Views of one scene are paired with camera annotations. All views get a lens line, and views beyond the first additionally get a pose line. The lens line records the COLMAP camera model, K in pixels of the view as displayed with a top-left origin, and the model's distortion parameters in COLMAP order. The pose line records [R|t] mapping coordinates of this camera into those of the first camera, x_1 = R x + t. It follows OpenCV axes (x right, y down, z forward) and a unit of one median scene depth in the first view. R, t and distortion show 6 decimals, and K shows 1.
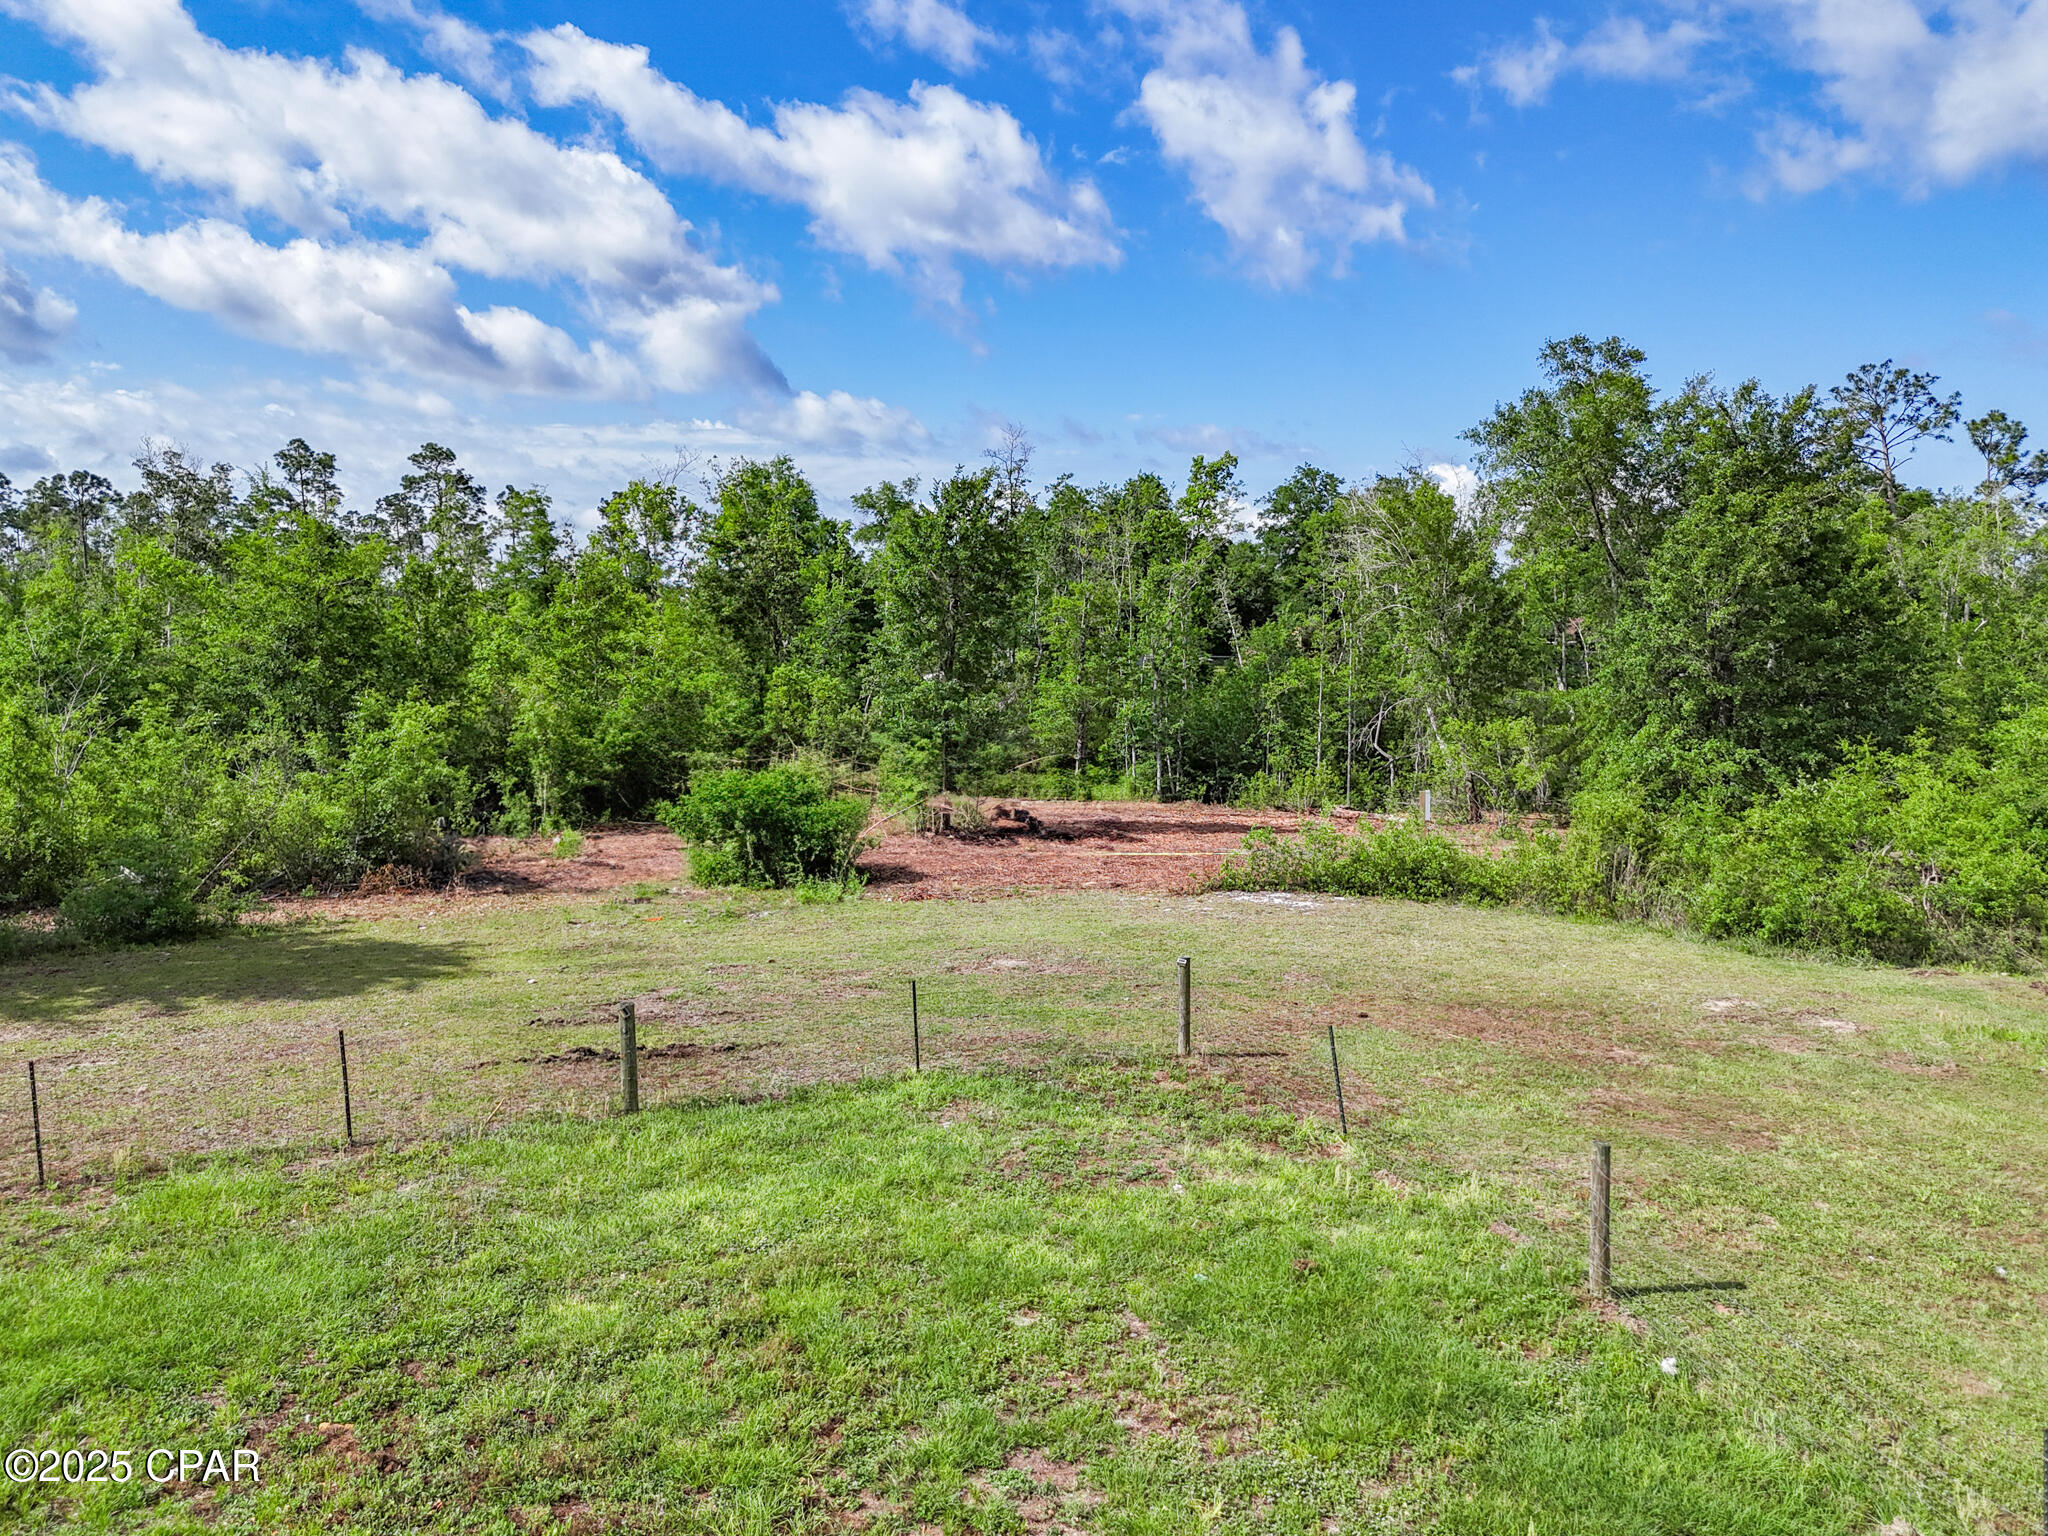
lens RADIAL K [[1534.1, 0, 1036.4], [0, 1534.1, 757.2], [0, 0, 1]] dist [0.037645, -0.031335]
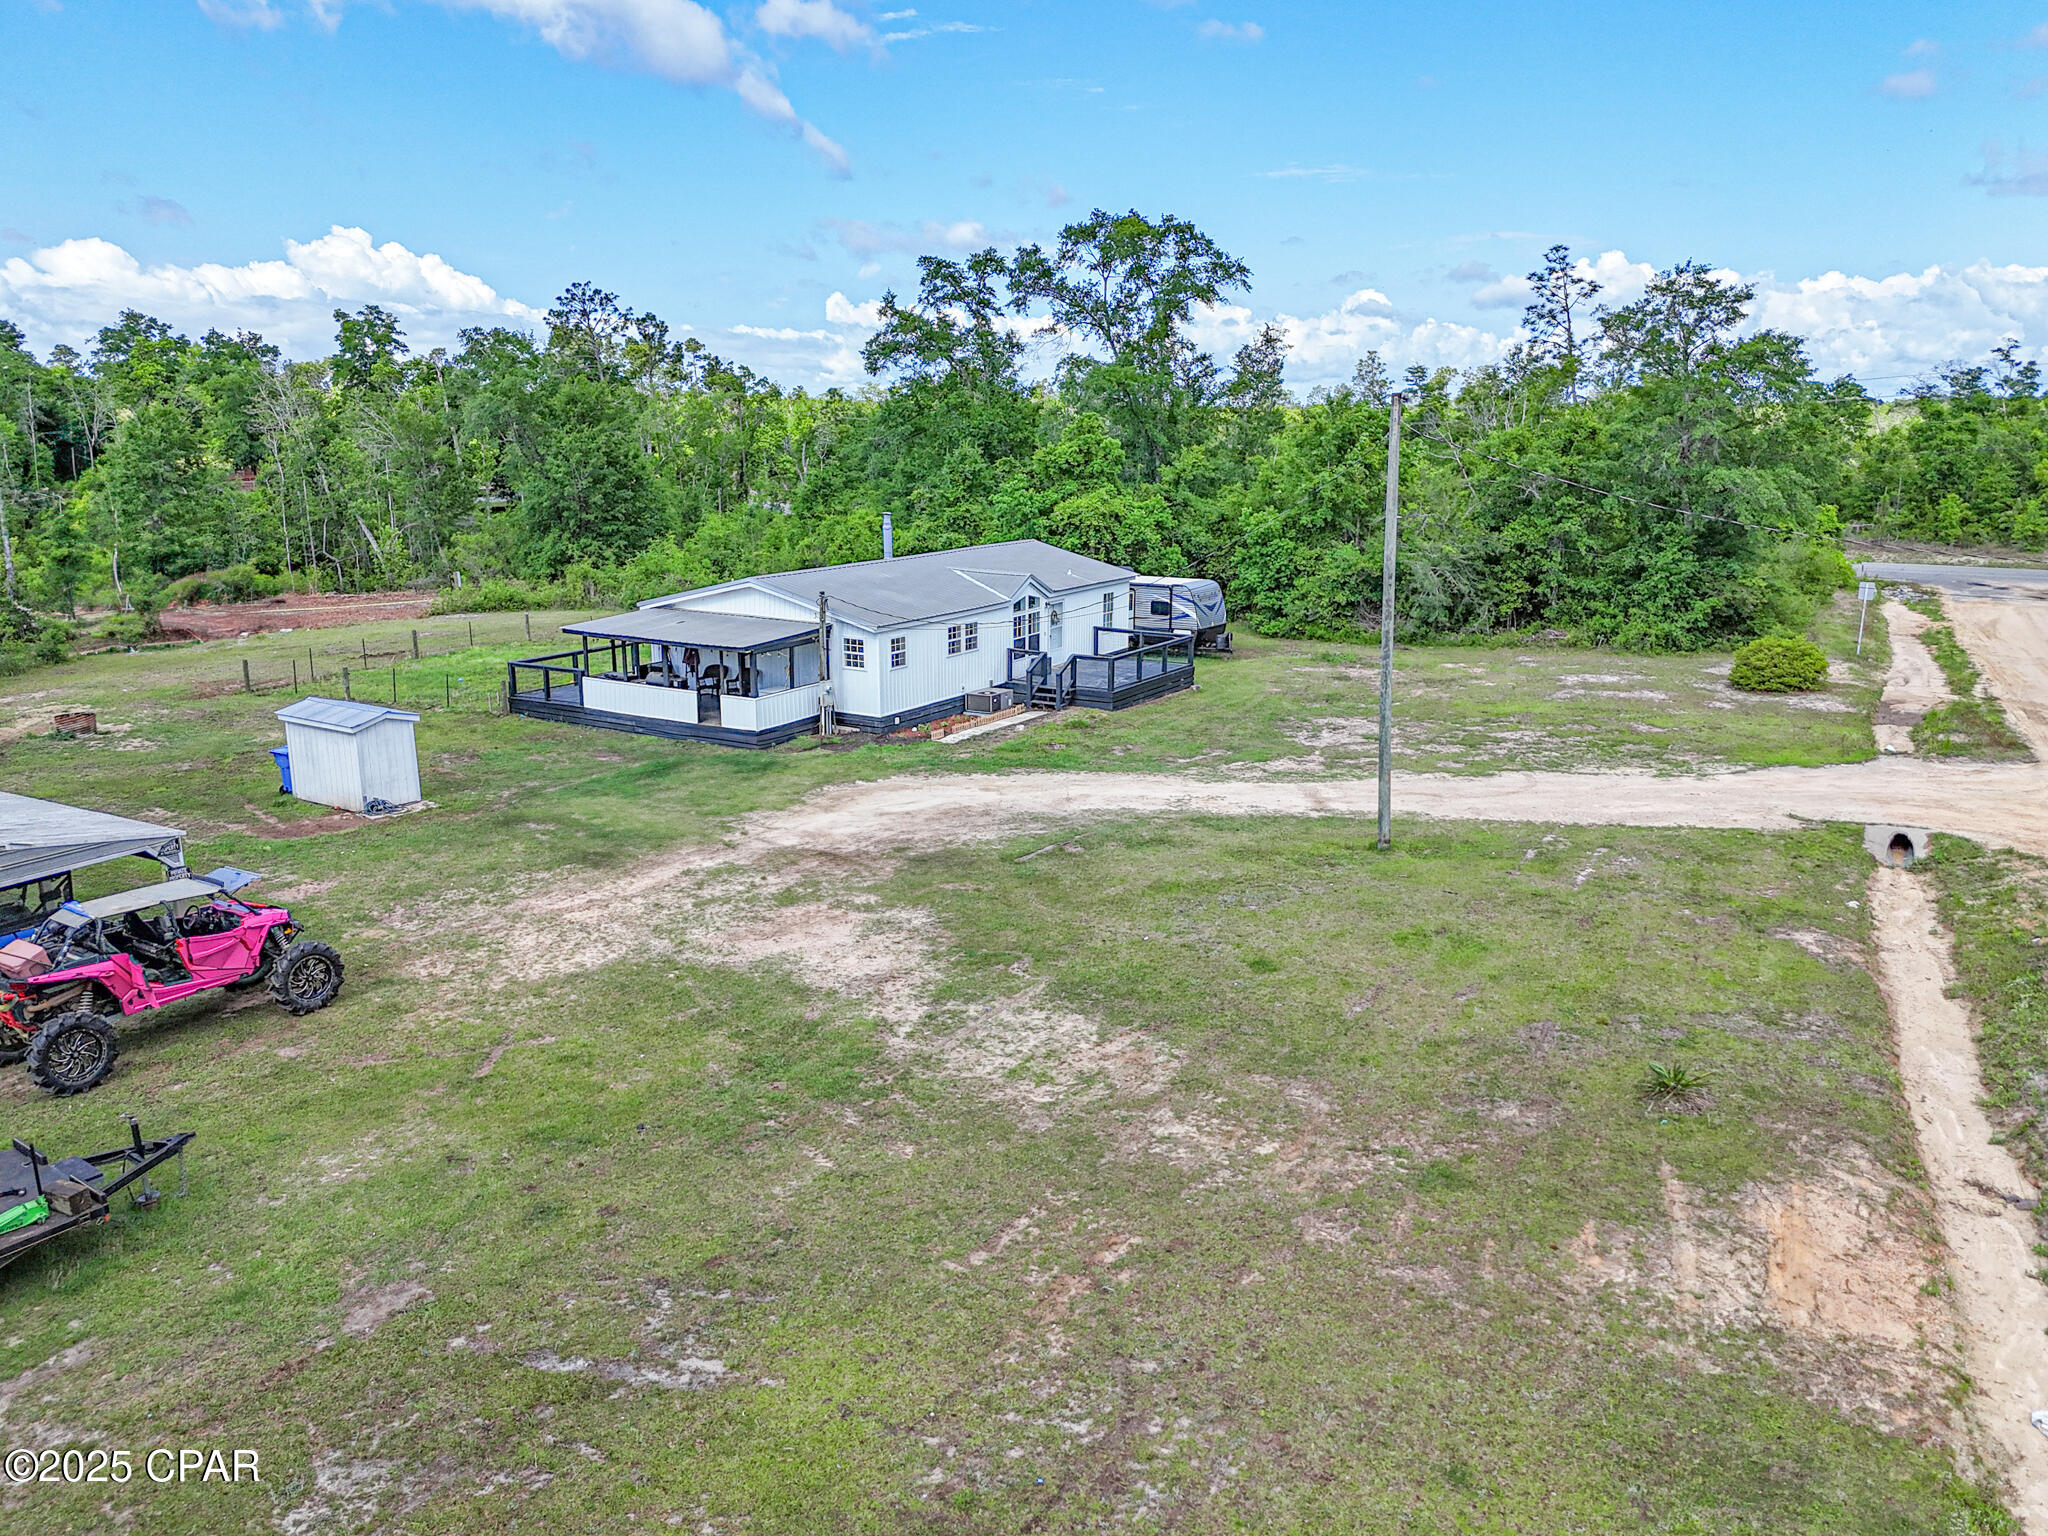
lens RADIAL K [[1534.1, 0, 1036.4], [0, 1534.1, 757.2], [0, 0, 1]] dist [0.037645, -0.031335]
pose [[0.692924, -0.158017, 0.703482, -0.311210], [0.060173, 0.984959, 0.161973, -0.009213], [-0.718495, -0.069905, 0.692010, -0.439976]]
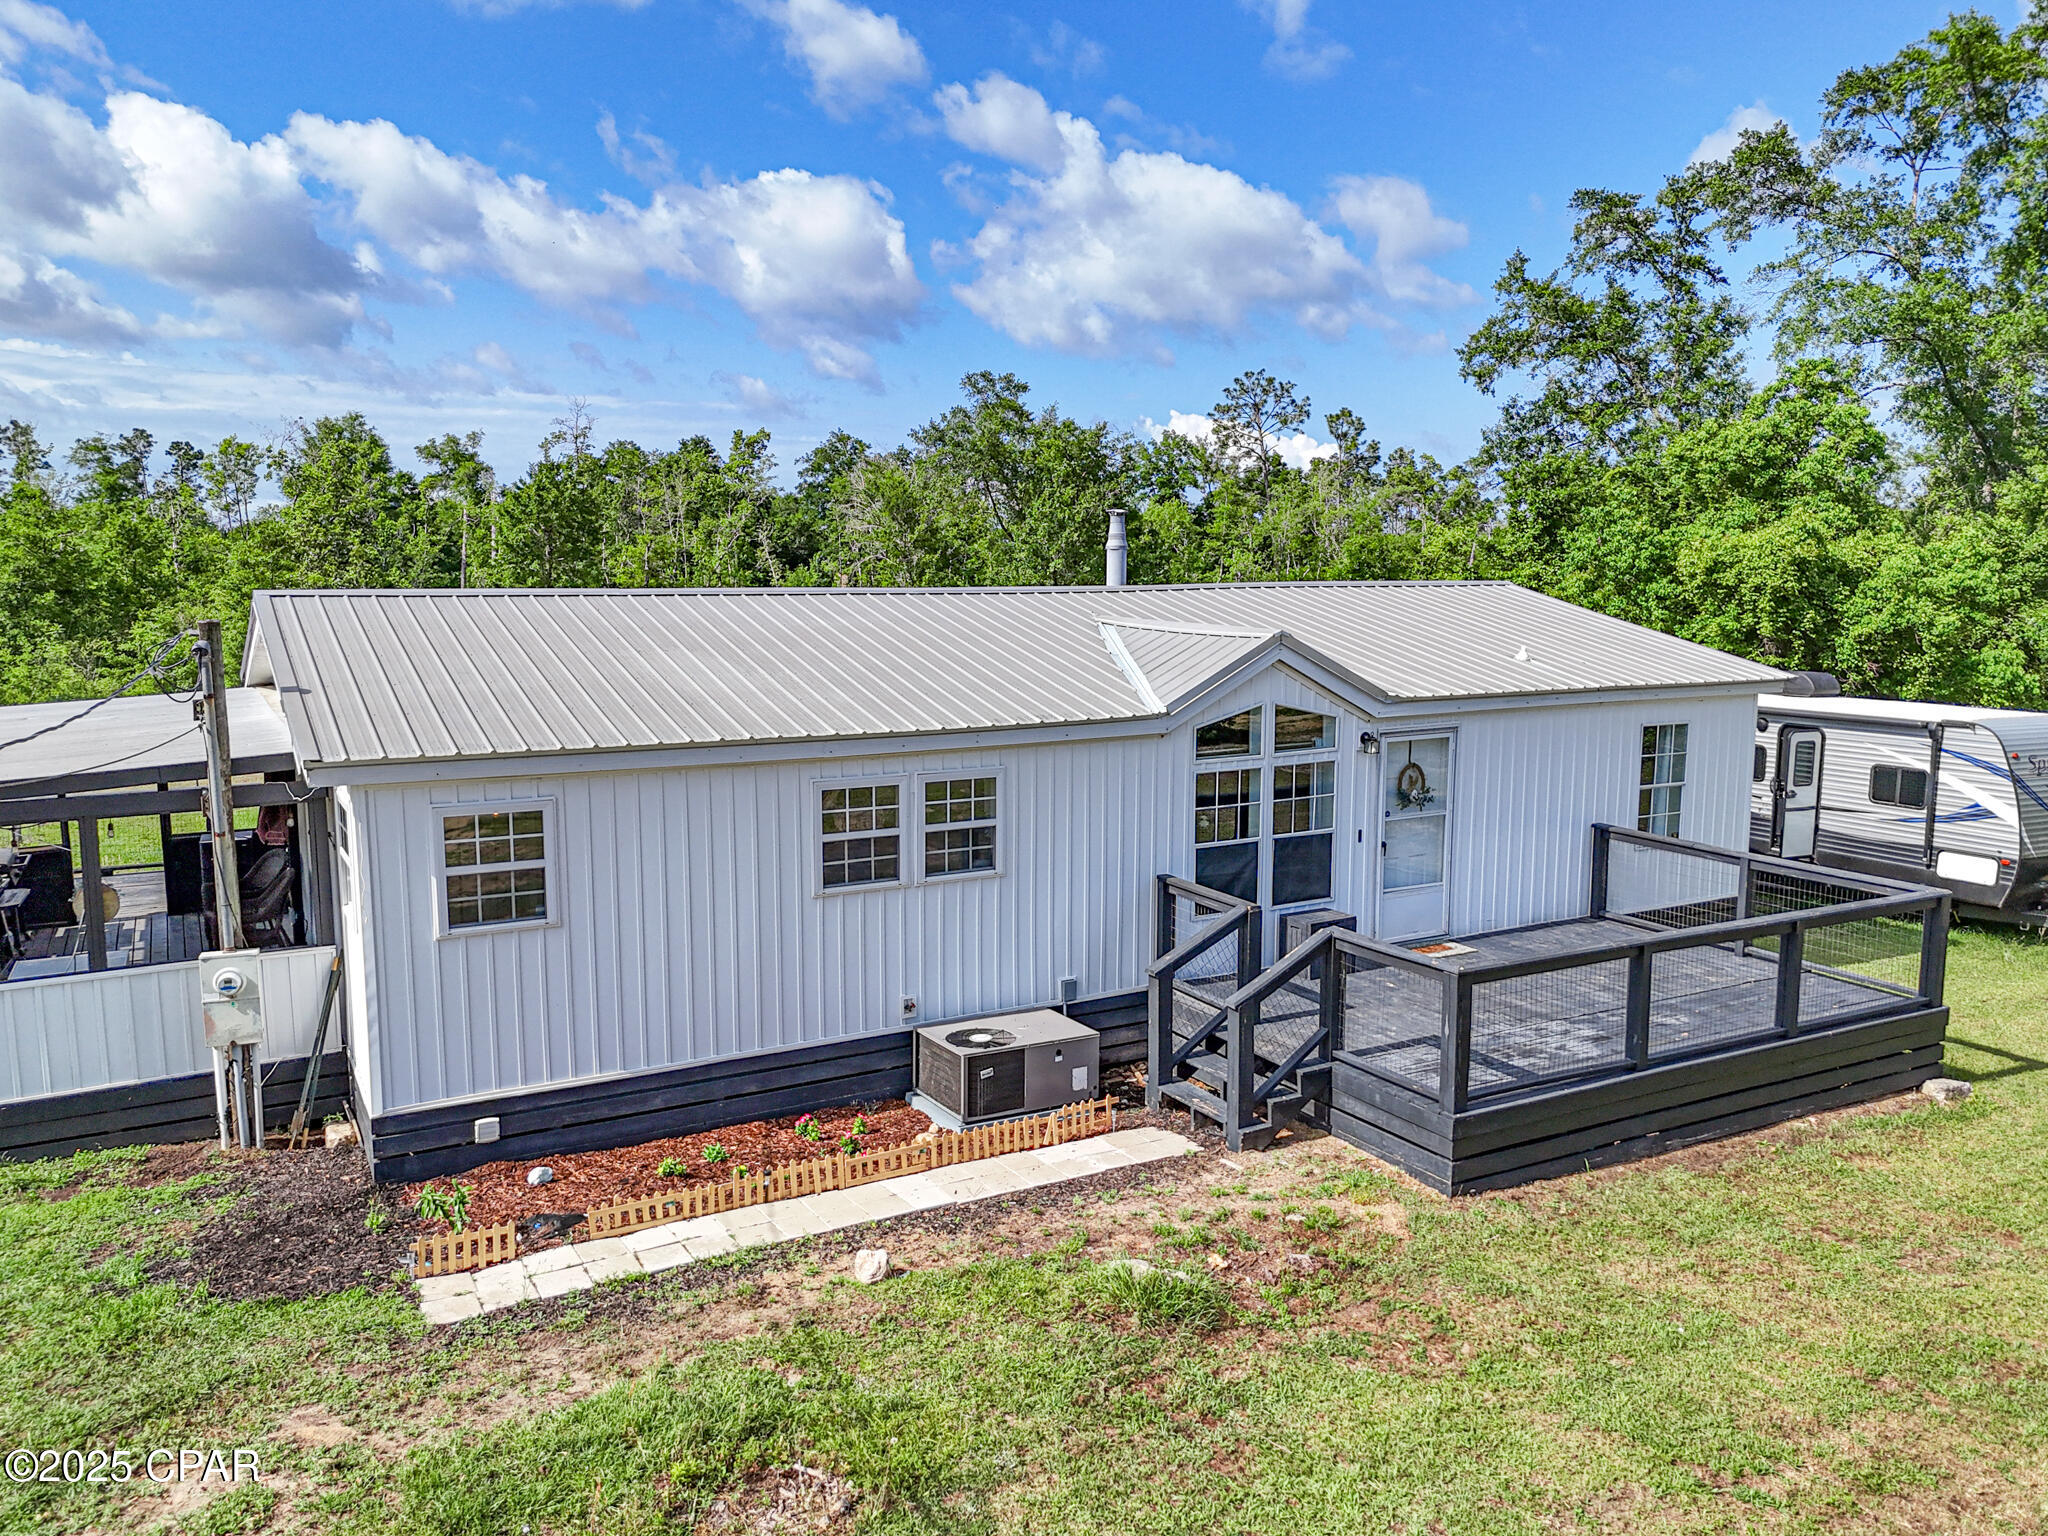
lens RADIAL K [[1518.3, 0, 1046.4], [0, 1518.3, 747.8], [0, 0, 1]] dist [0.098779, -0.087740]
pose [[0.958888, -0.032555, 0.281911, -0.009873], [0.023783, 0.999122, 0.034483, 0.018825], [-0.282786, -0.026360, 0.958821, -0.219990]]
